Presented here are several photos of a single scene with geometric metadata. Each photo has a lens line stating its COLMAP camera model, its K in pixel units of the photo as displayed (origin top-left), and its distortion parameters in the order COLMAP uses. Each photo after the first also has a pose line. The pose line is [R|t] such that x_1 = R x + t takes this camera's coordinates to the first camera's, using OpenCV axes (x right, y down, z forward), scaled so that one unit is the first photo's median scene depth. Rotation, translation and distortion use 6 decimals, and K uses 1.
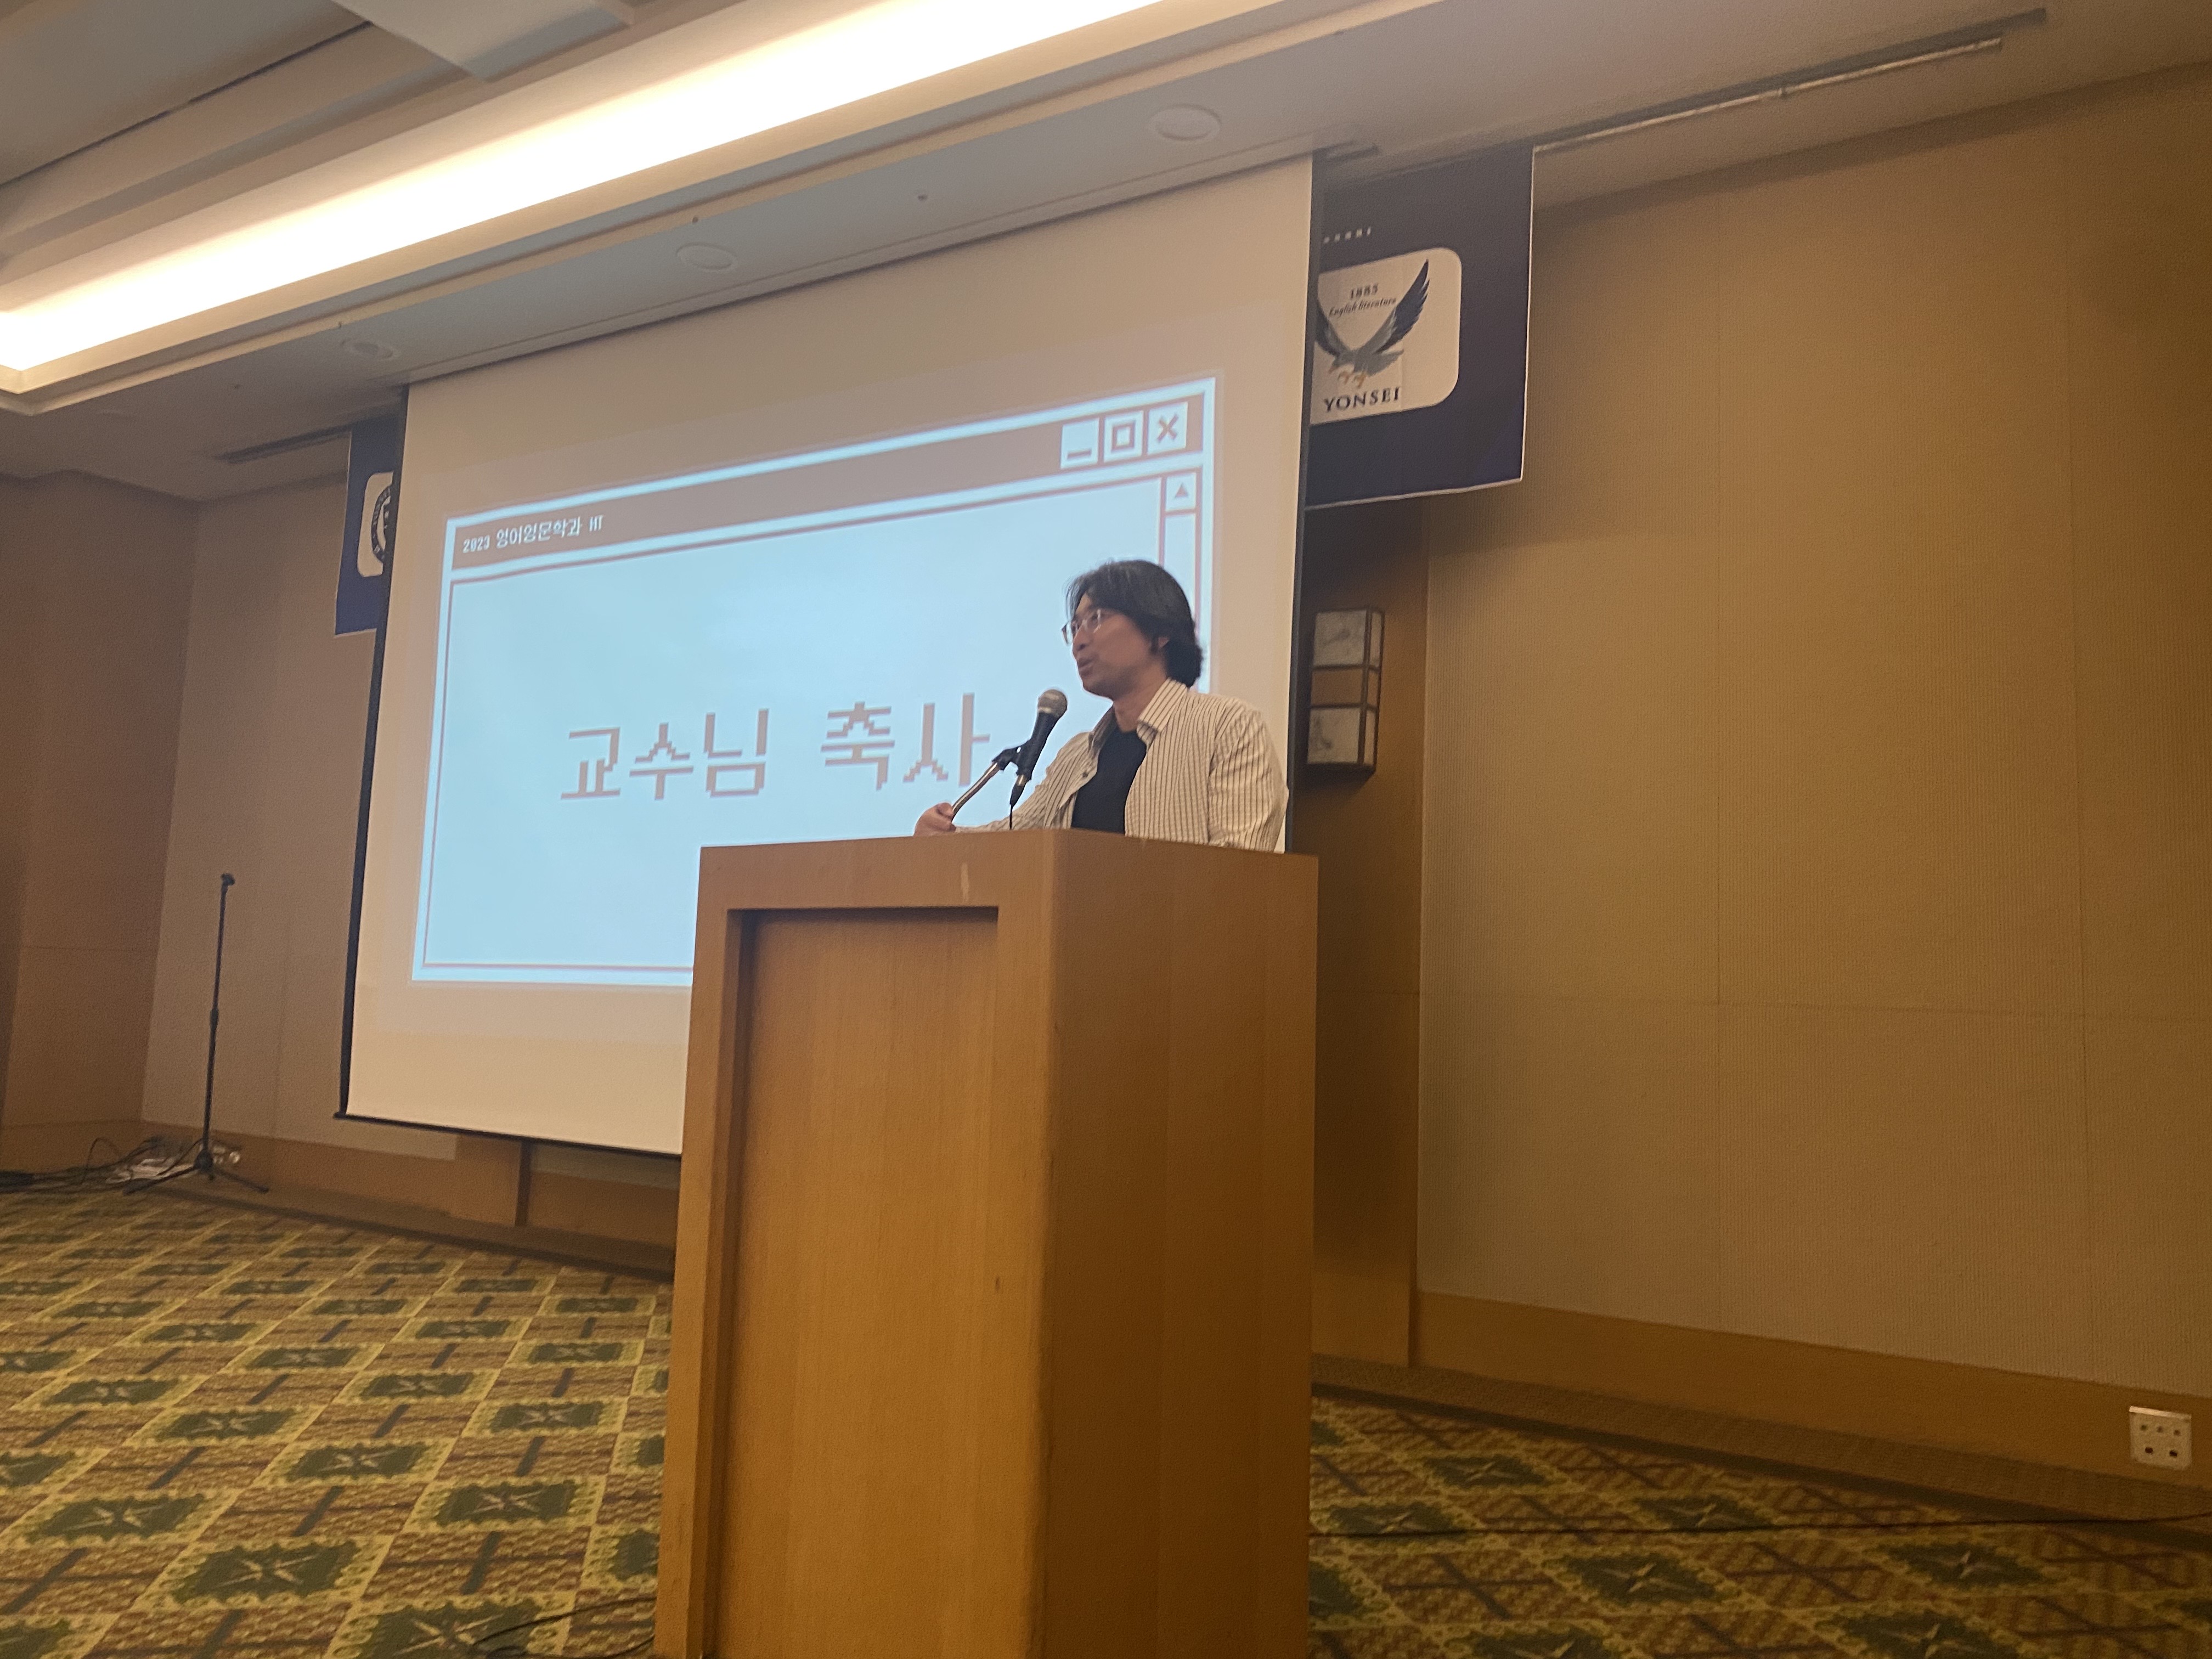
lens RADIAL K [[1693.8, 0, 1115.2], [0, 1693.8, 821.1], [0, 0, 1]] dist [0.033634, -0.022704]
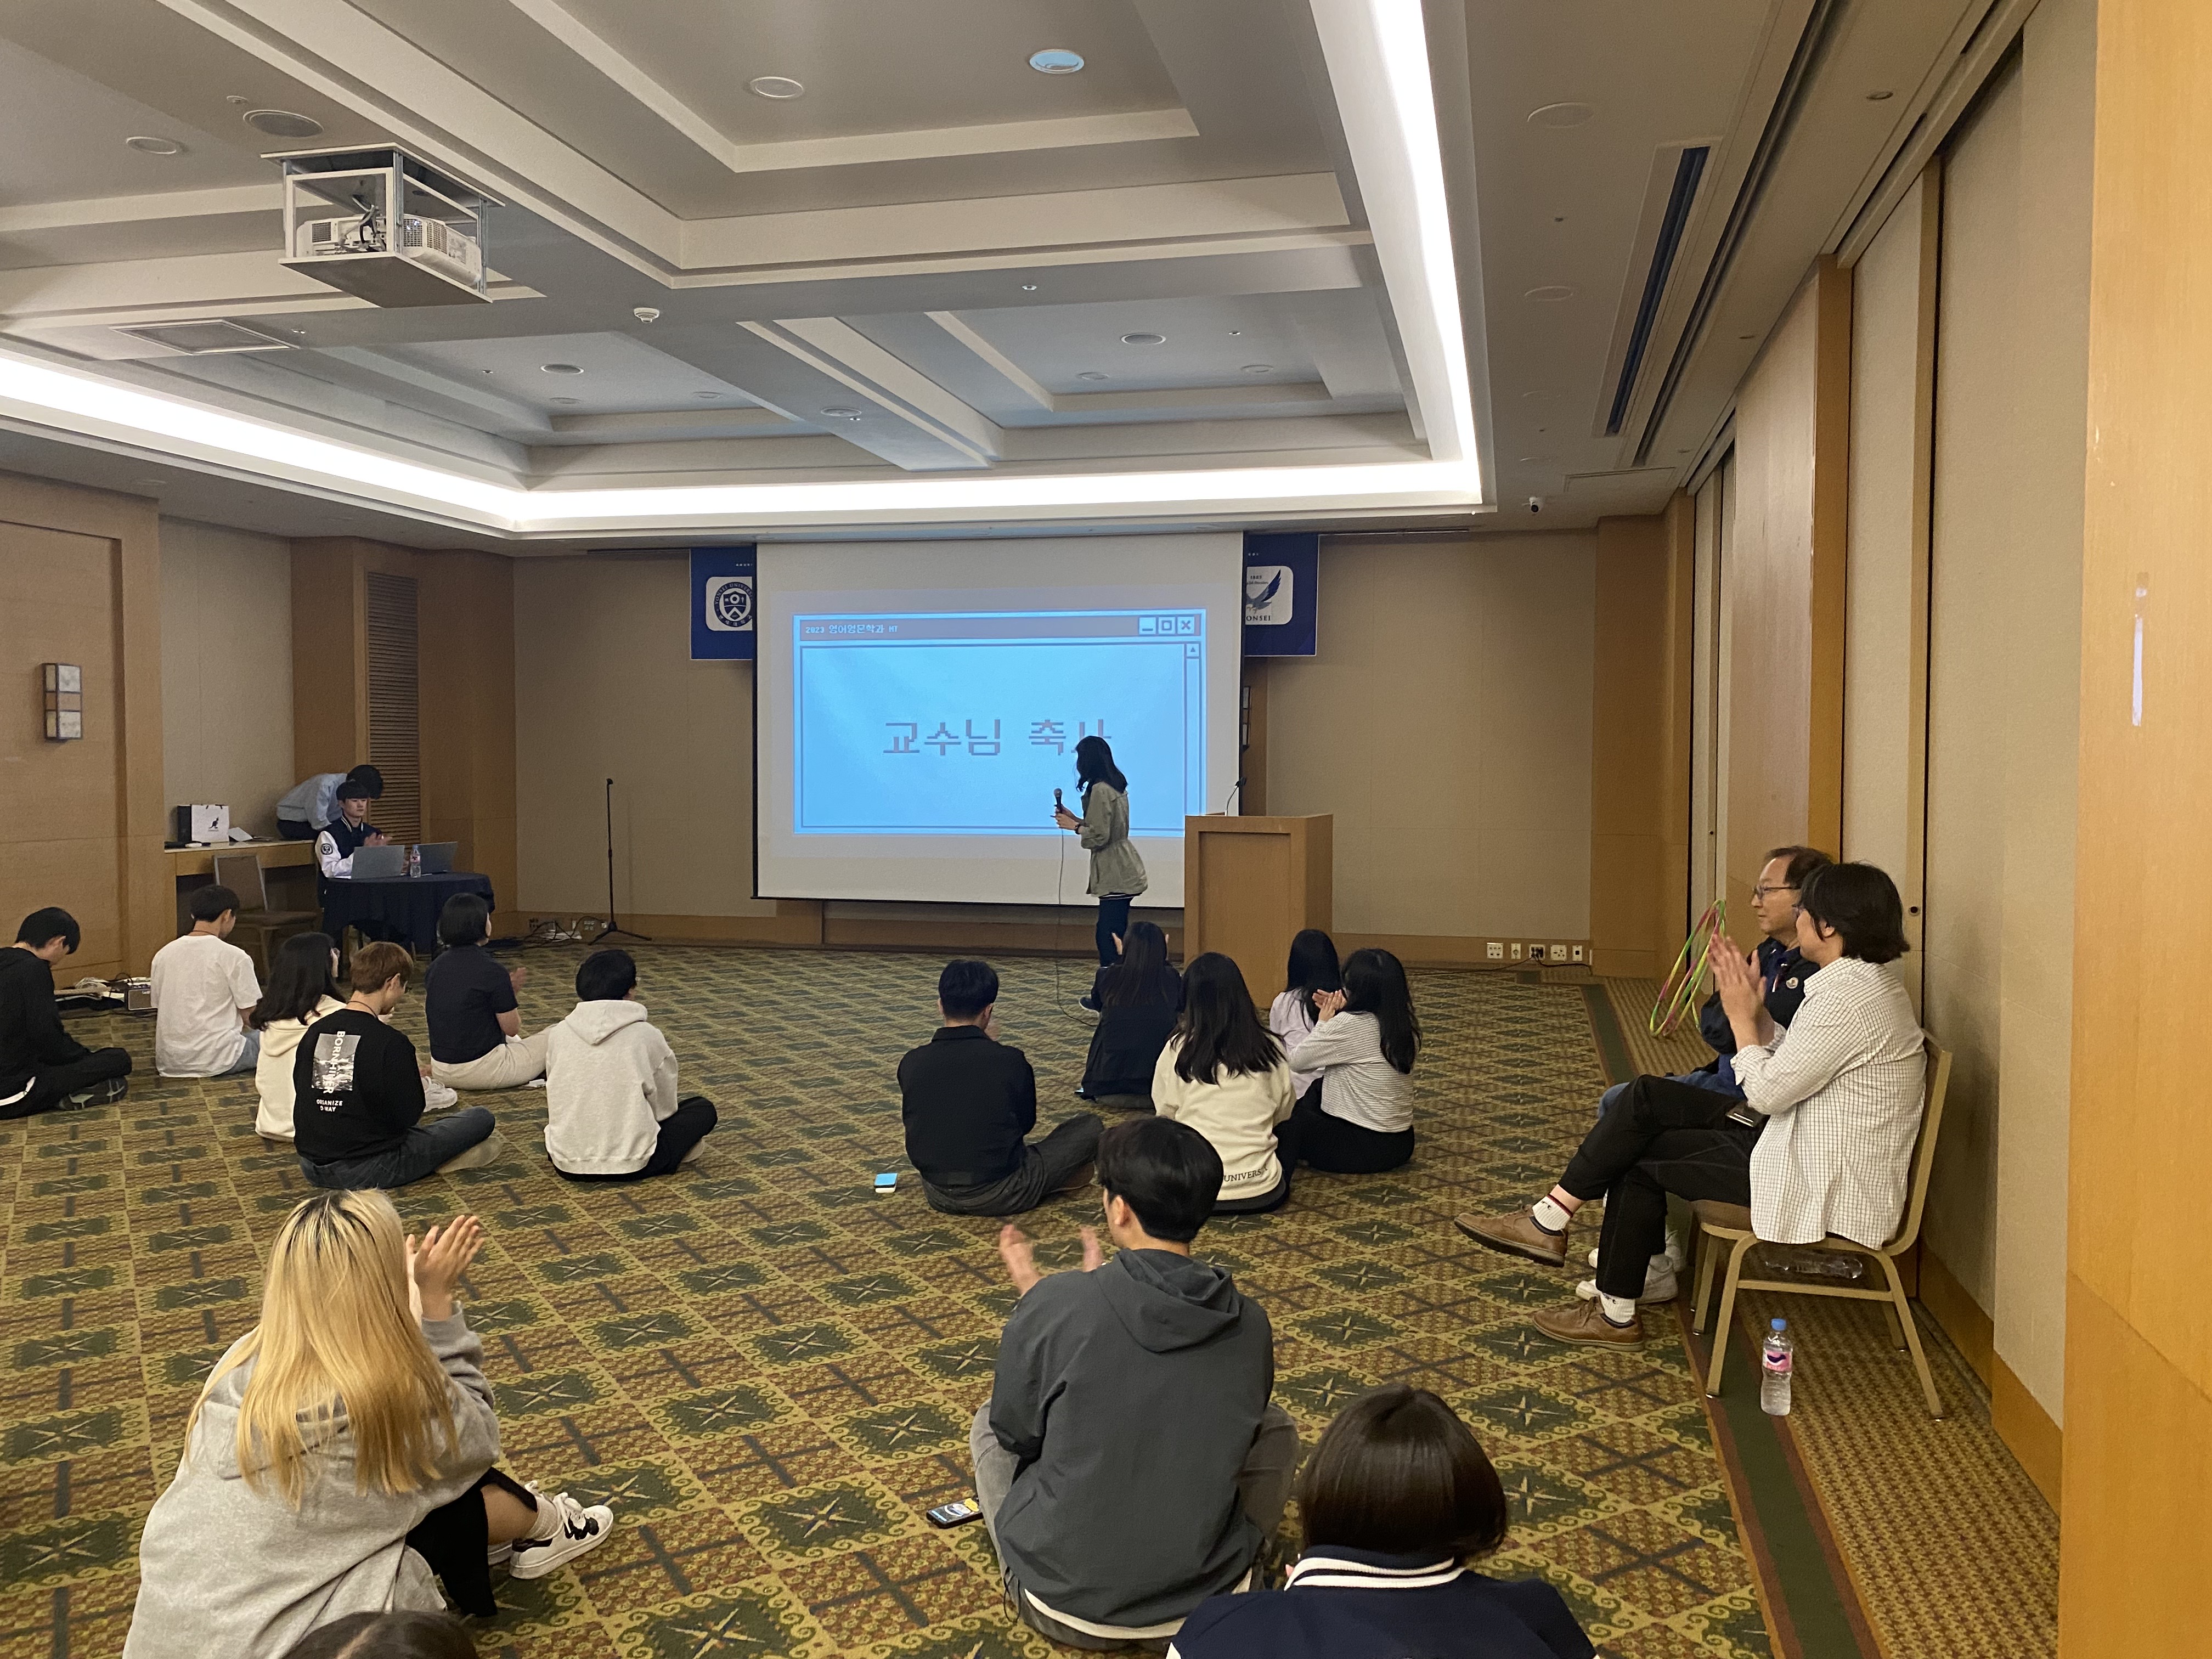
lens RADIAL K [[1693.8, 0, 1113.9], [0, 1693.8, 819.0], [0, 0, 1]] dist [0.033634, -0.022704]
pose [[0.948384, -0.043977, 0.314061, -0.957199], [-0.001185, 0.989840, 0.142183, -0.315884], [-0.317123, -0.135216, 0.938696, -1.564328]]
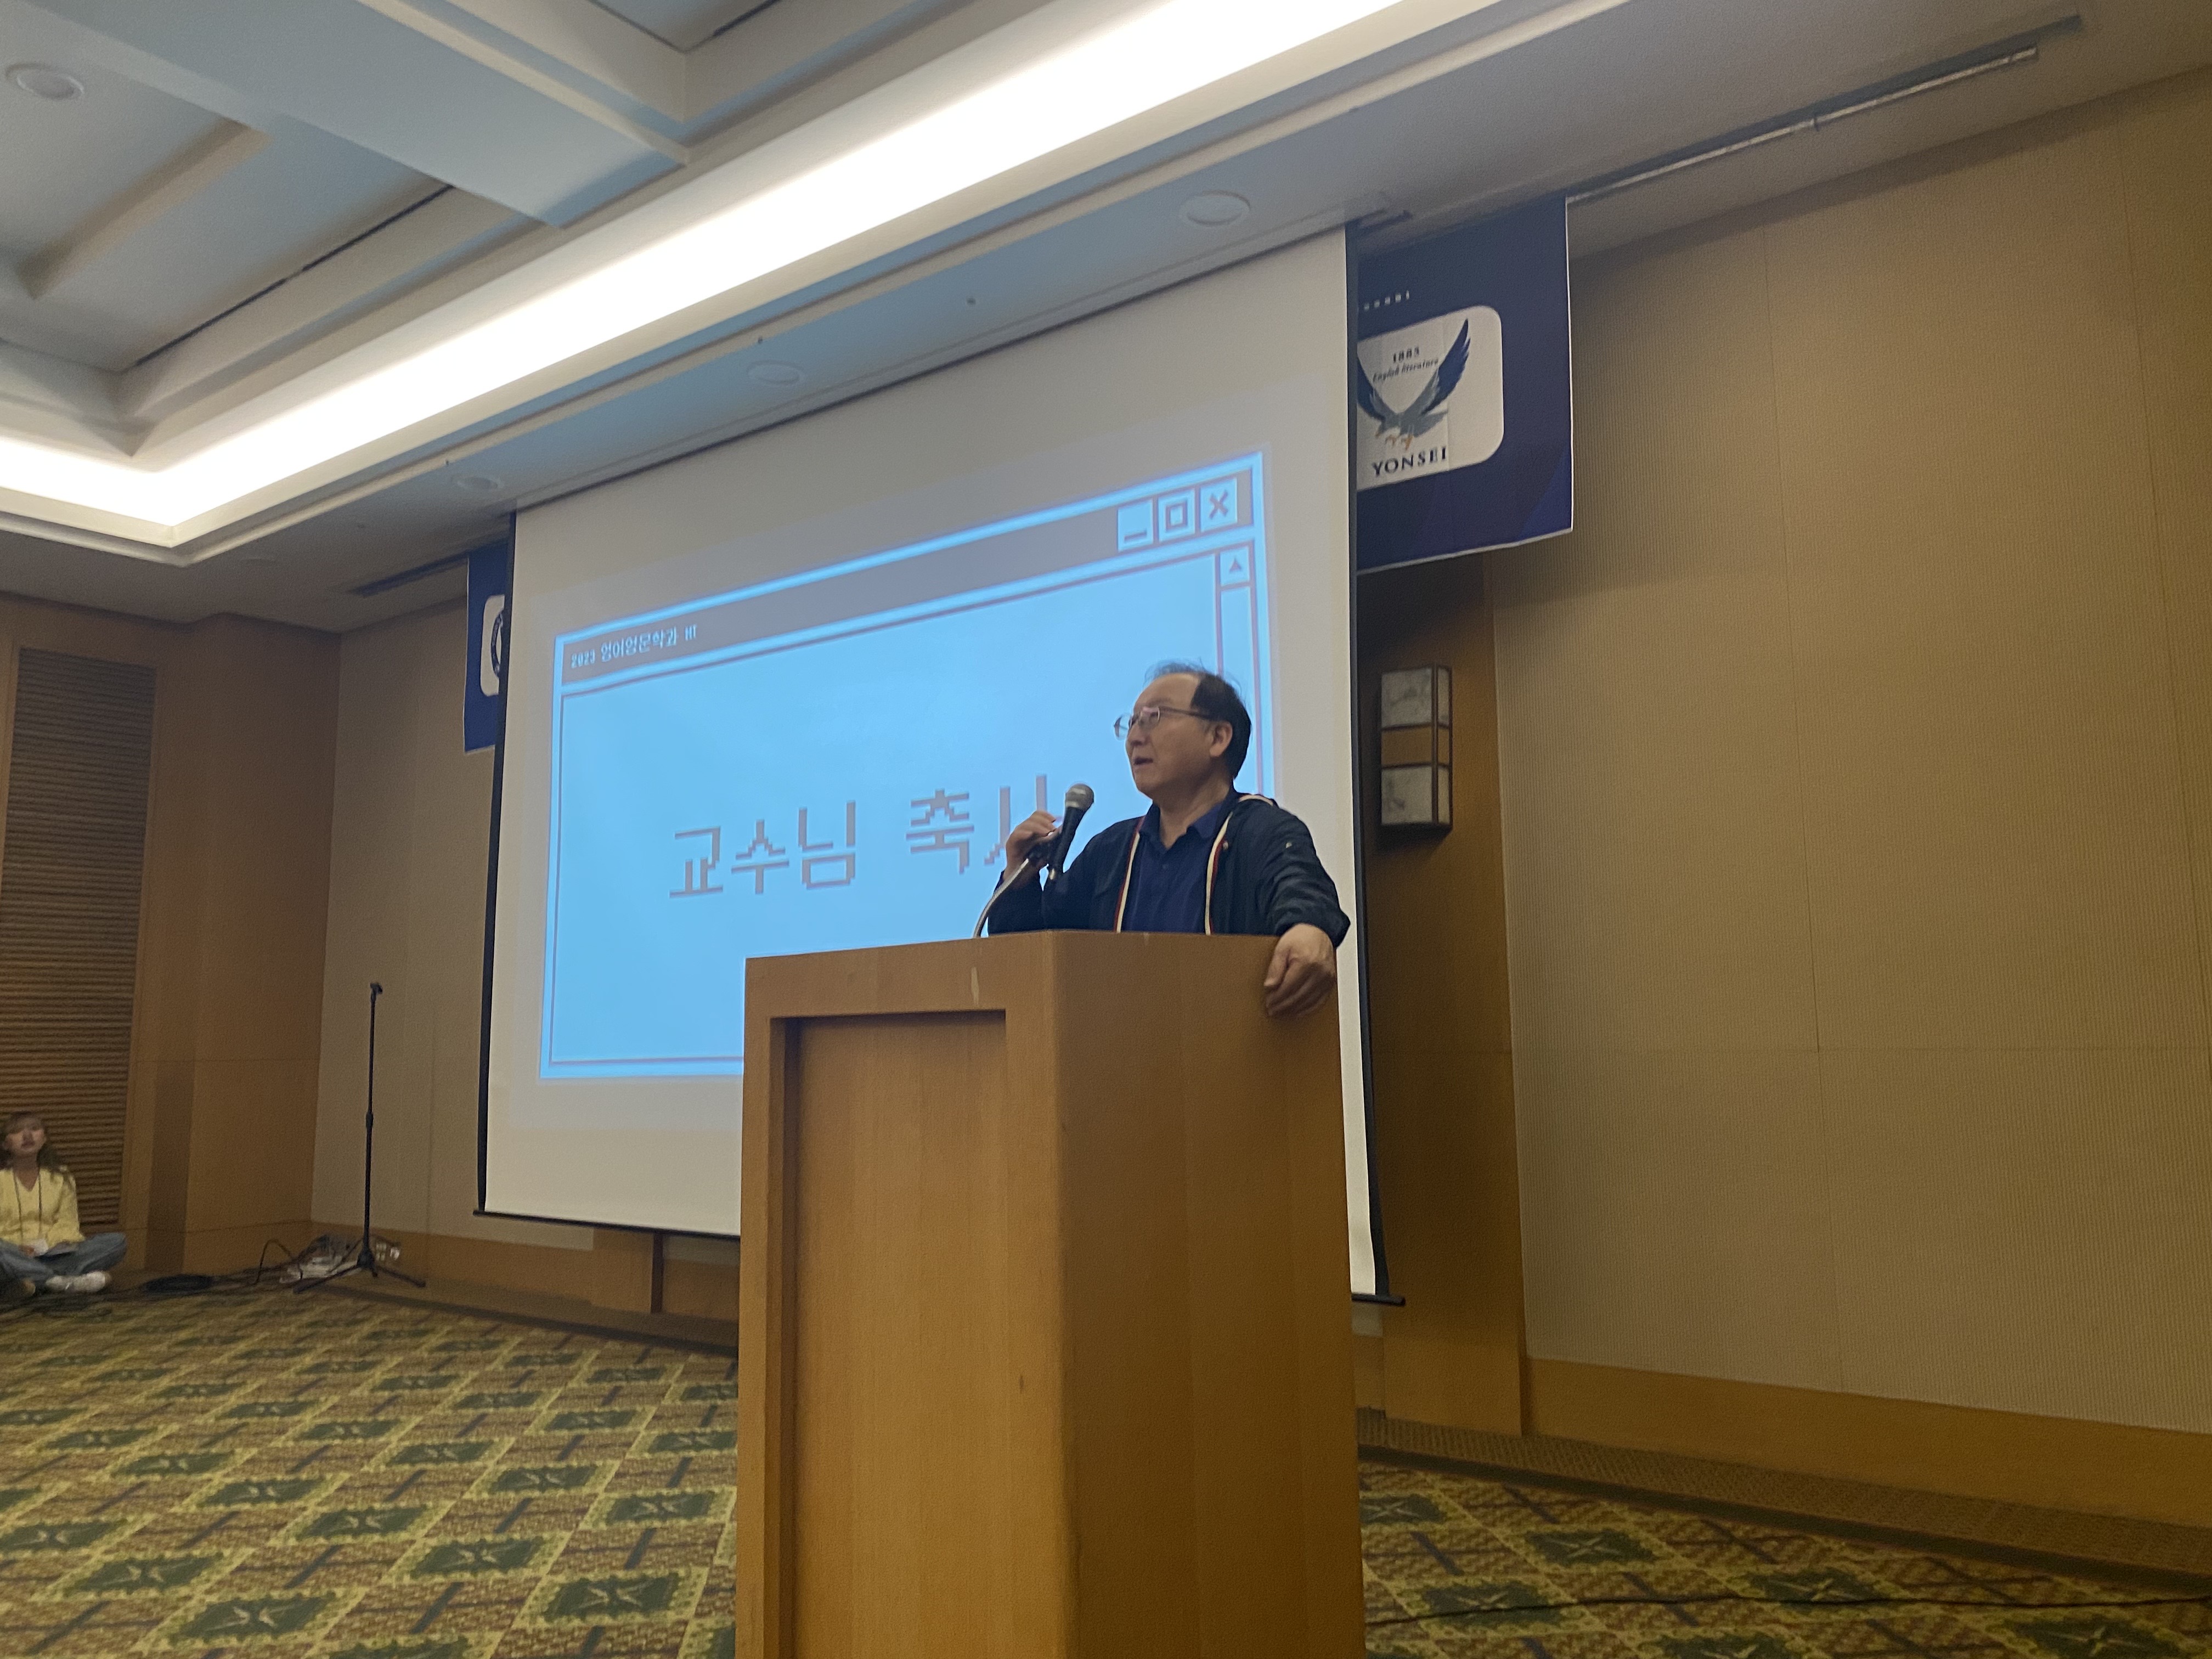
lens RADIAL K [[1693.8, 0, 1093.0], [0, 1693.8, 819.3], [0, 0, 1]] dist [0.033634, -0.022704]
pose [[0.993571, -0.059427, -0.096358, 0.043420], [0.056222, 0.997782, -0.035649, -0.012153], [0.098263, 0.030002, 0.994708, -0.009400]]
